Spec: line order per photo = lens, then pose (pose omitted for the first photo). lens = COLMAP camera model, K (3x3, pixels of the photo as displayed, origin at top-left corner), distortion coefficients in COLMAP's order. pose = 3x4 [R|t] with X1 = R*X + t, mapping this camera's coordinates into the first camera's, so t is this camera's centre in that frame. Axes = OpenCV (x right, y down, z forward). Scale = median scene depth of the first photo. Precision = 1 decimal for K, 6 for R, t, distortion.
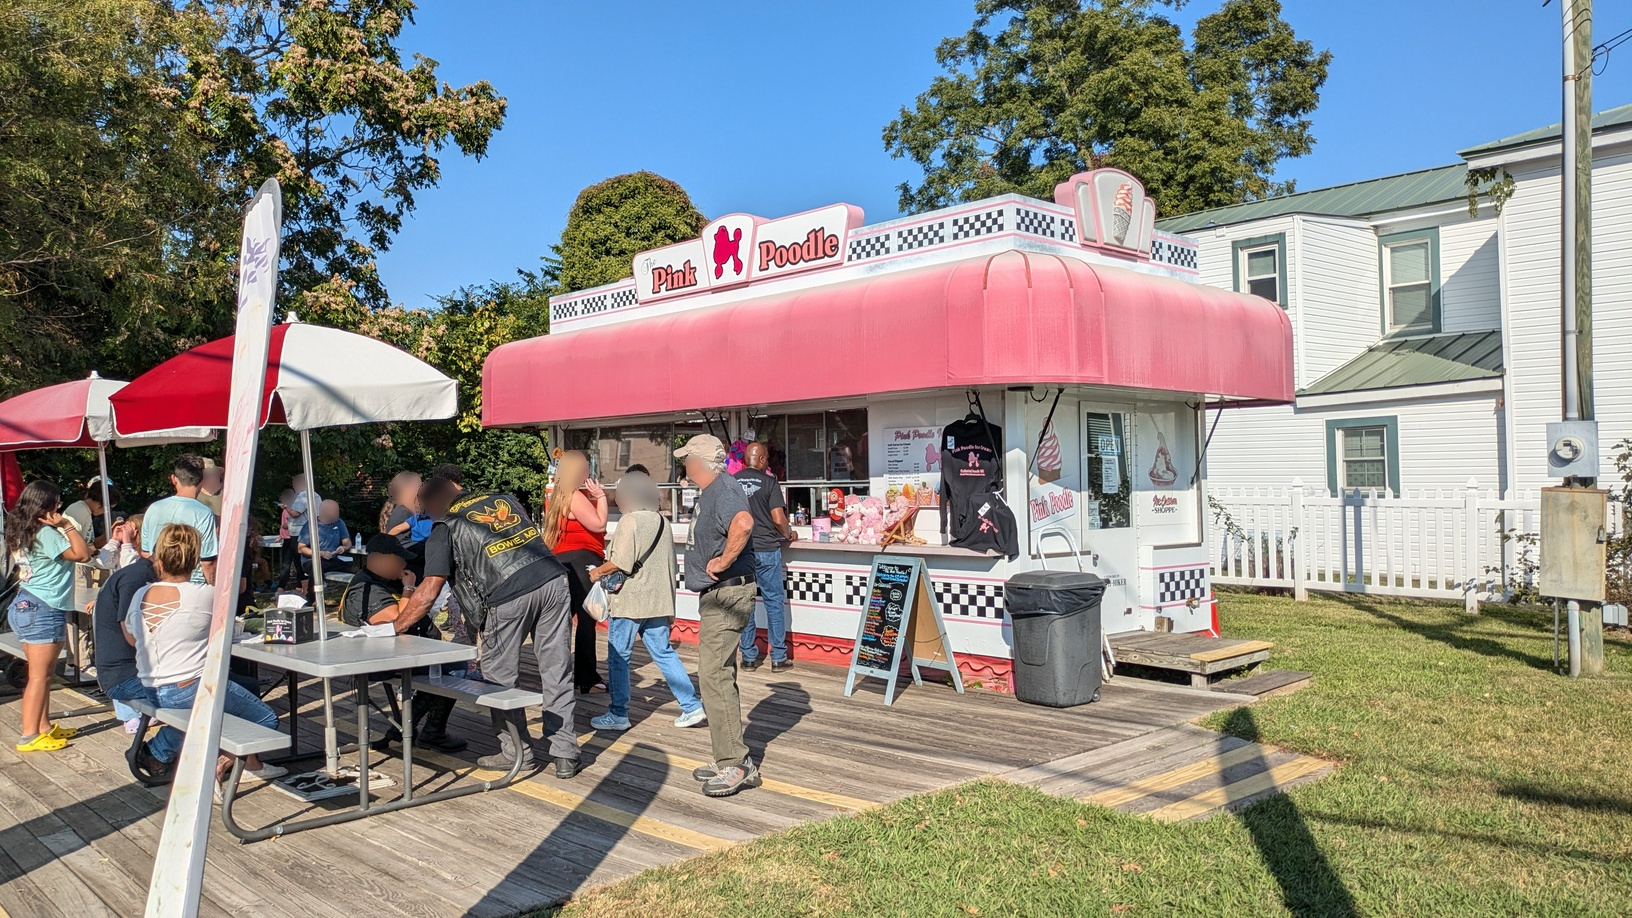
lens RADIAL K [[1272.1, 0, 816.0], [0, 1272.1, 459.0], [0, 0, 1]] dist [0.034960, 0.000322]
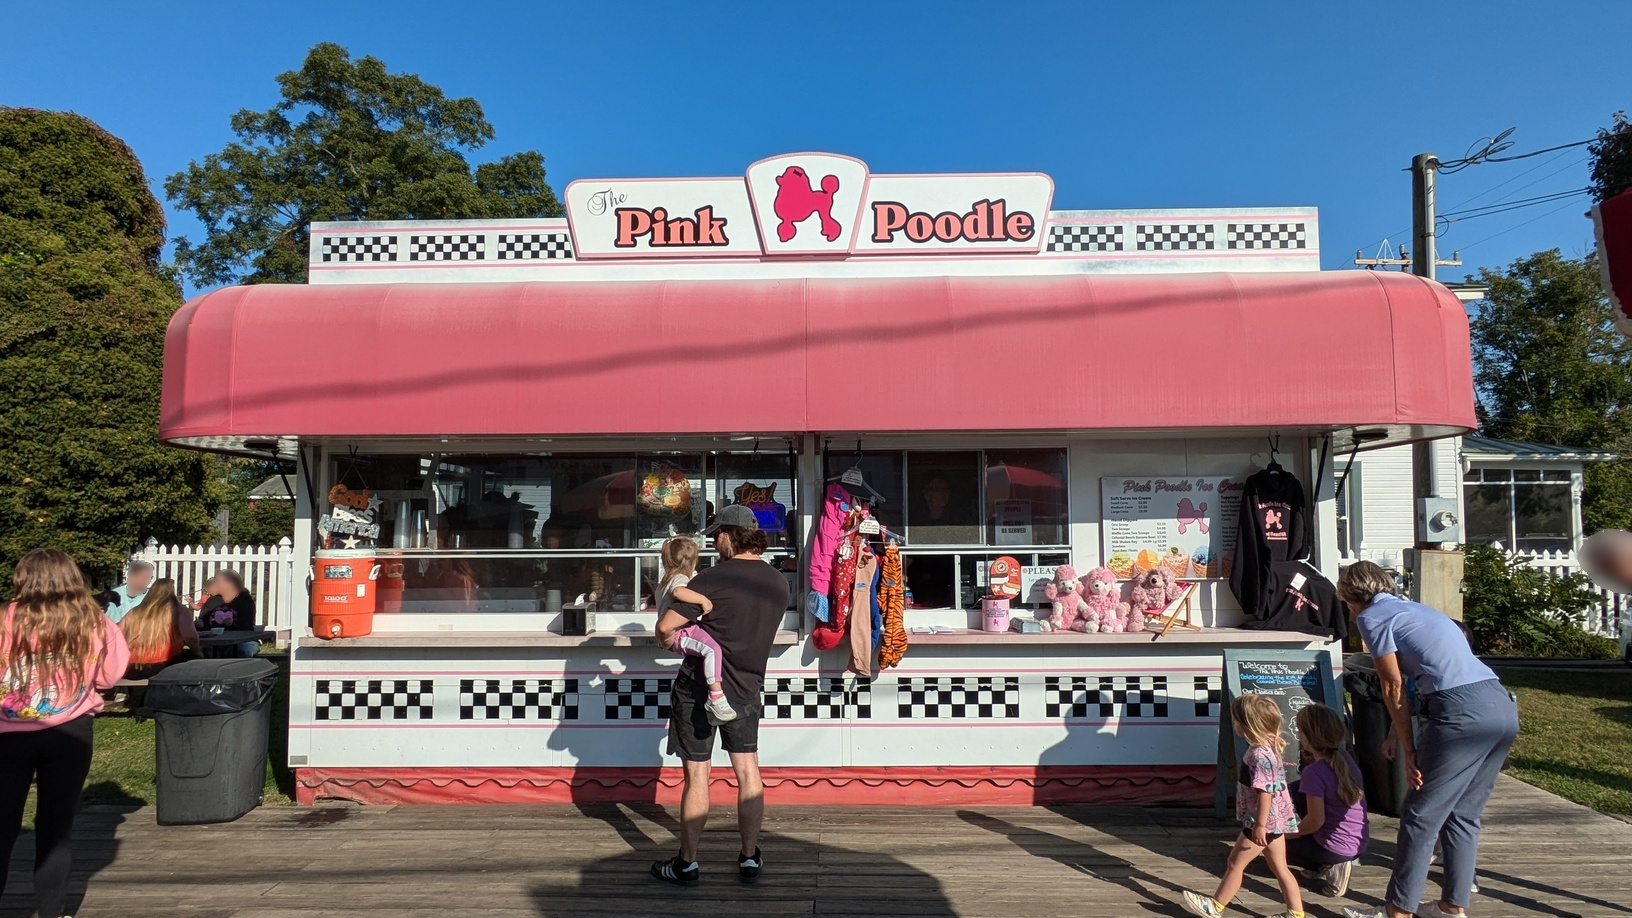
lens RADIAL K [[932.6, 0, 816.0], [0, 932.6, 459.0], [0, 0, 1]] dist [-0.005805, 0.000906]
pose [[0.690162, 0.066557, 0.720588, -0.414811], [-0.015305, 0.996881, -0.077418, 0.010165], [-0.723493, 0.042402, 0.689028, 0.660974]]
